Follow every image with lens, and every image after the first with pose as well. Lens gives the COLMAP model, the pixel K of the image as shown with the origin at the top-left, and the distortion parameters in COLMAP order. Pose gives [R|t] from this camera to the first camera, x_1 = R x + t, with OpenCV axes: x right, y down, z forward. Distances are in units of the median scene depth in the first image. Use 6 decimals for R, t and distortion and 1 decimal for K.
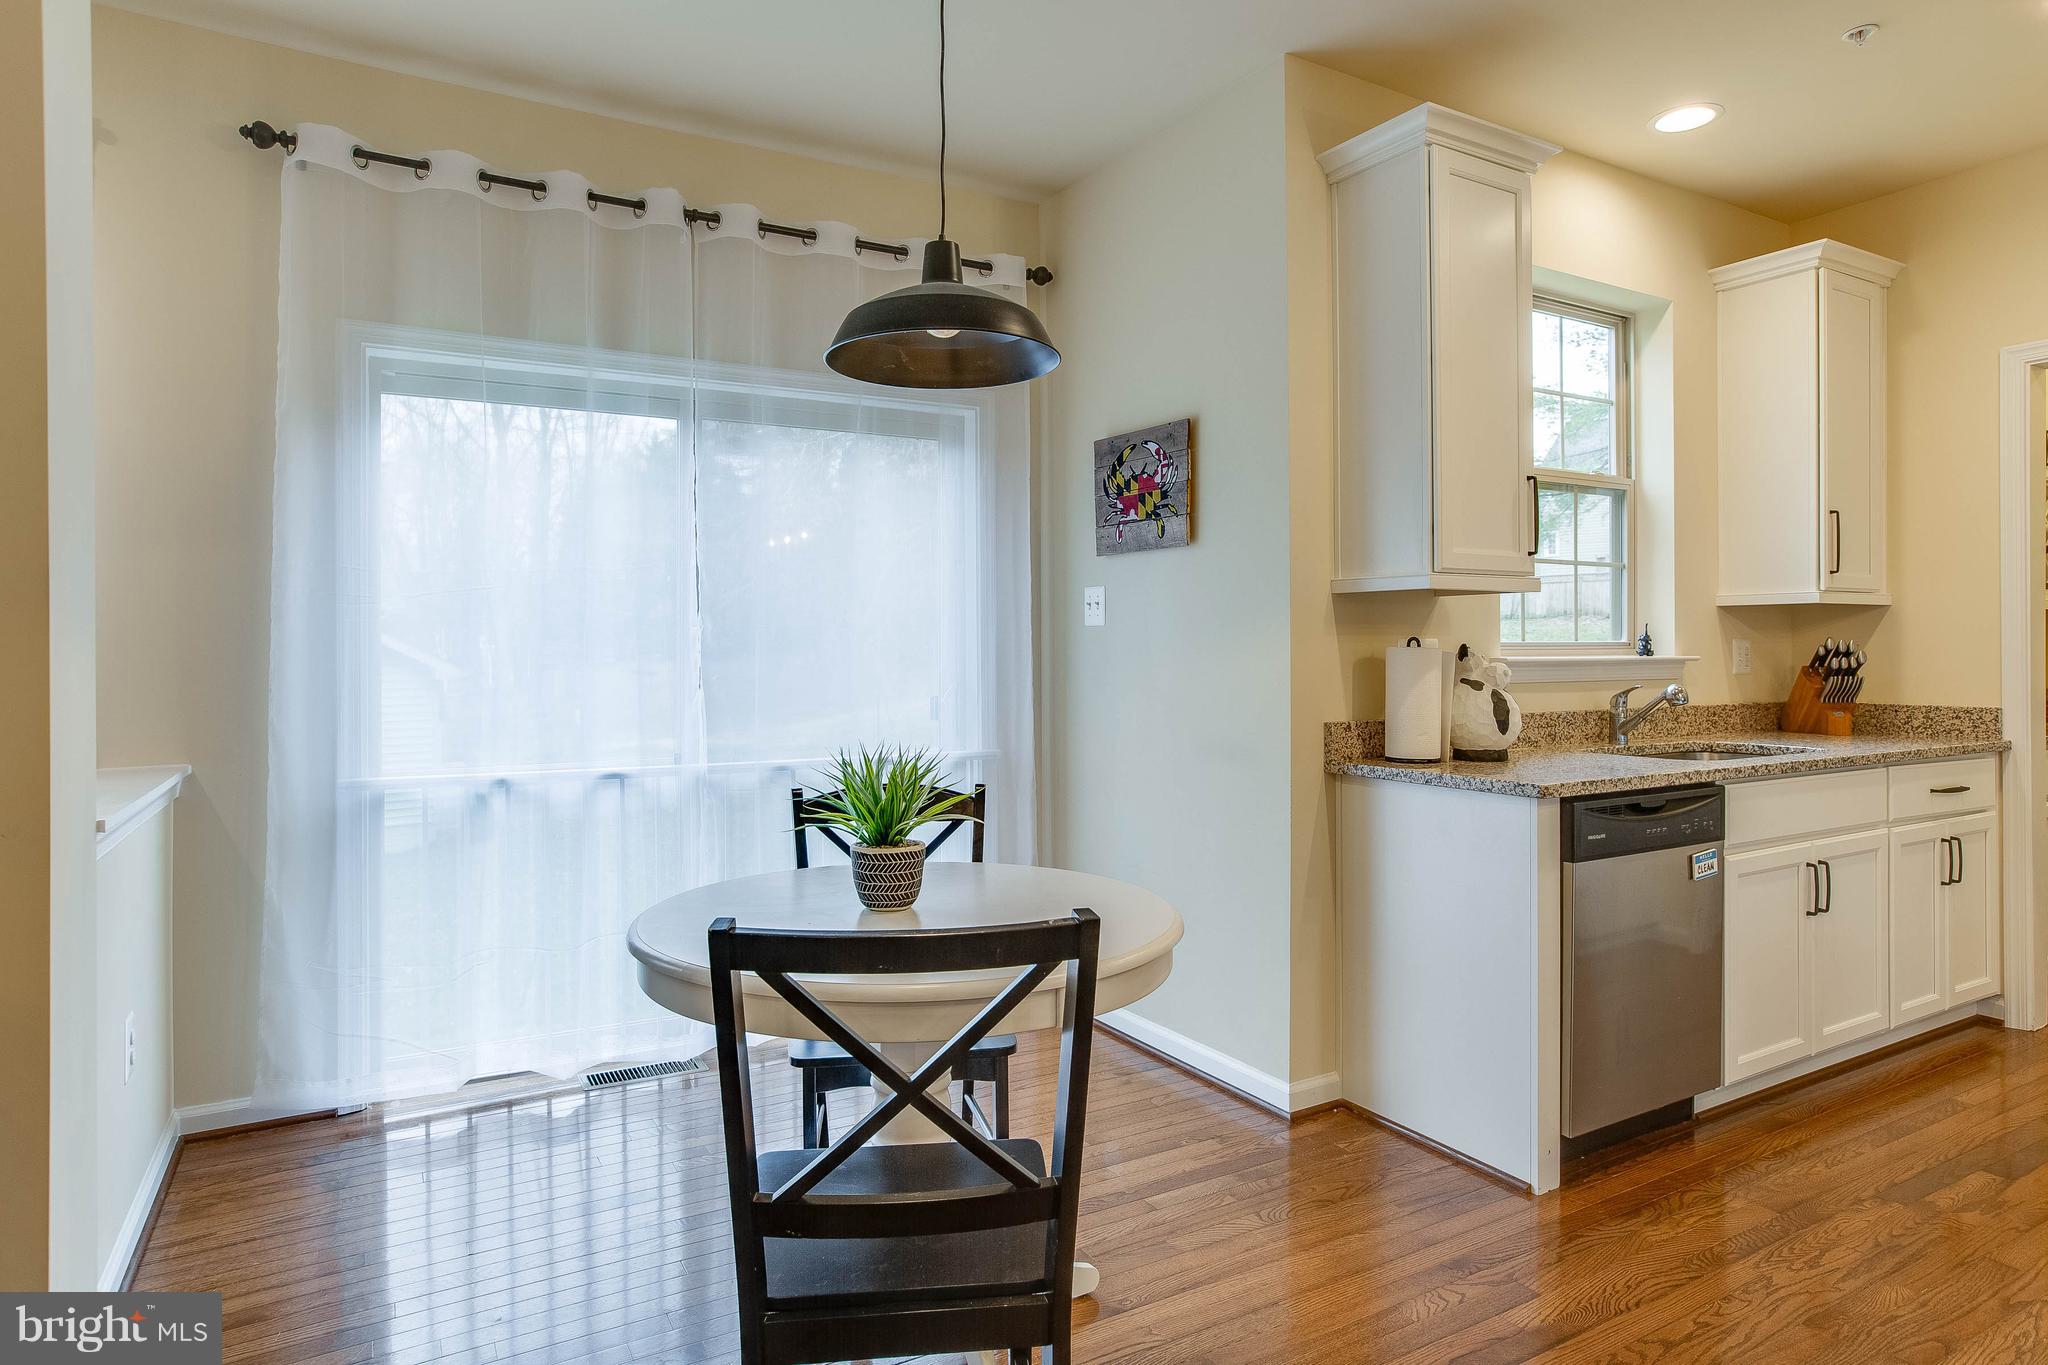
lens RADIAL K [[1146.5, 0, 1022.2], [0, 1146.5, 641.8], [0, 0, 1]] dist [-0.039273, 0.030432]
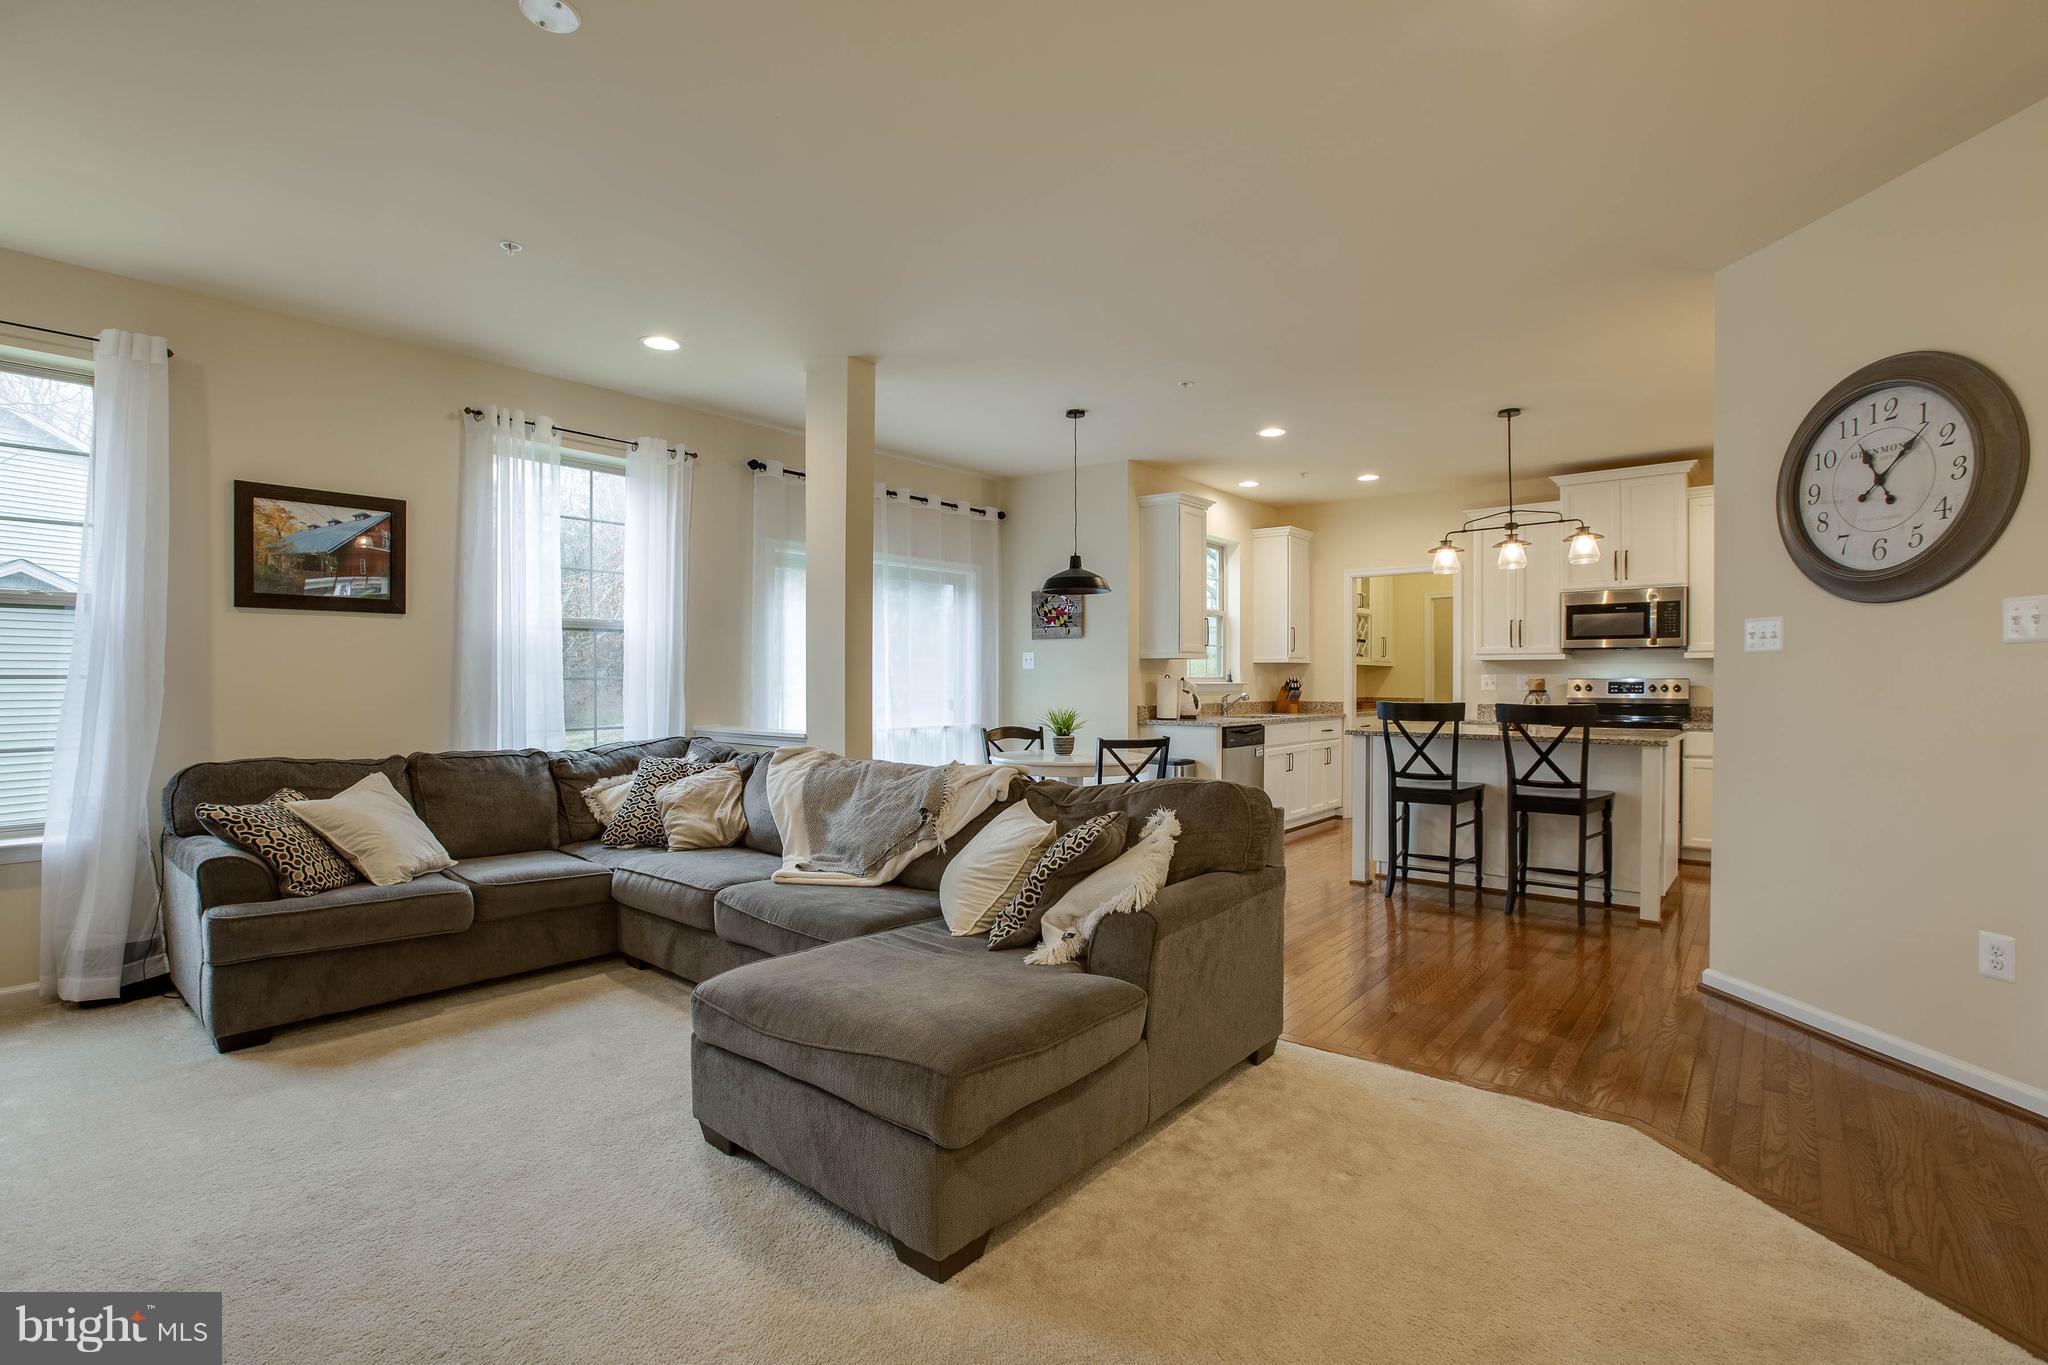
lens RADIAL K [[923.1, 0, 1024.0], [0, 923.1, 682.5], [0, 0, 1]] dist [-0.058821, -0.000117]
pose [[0.936505, 0.002301, 0.350647, -0.633843], [-0.005224, 0.999959, 0.007389, -0.000205], [-0.350615, -0.008752, 0.936479, -0.802863]]
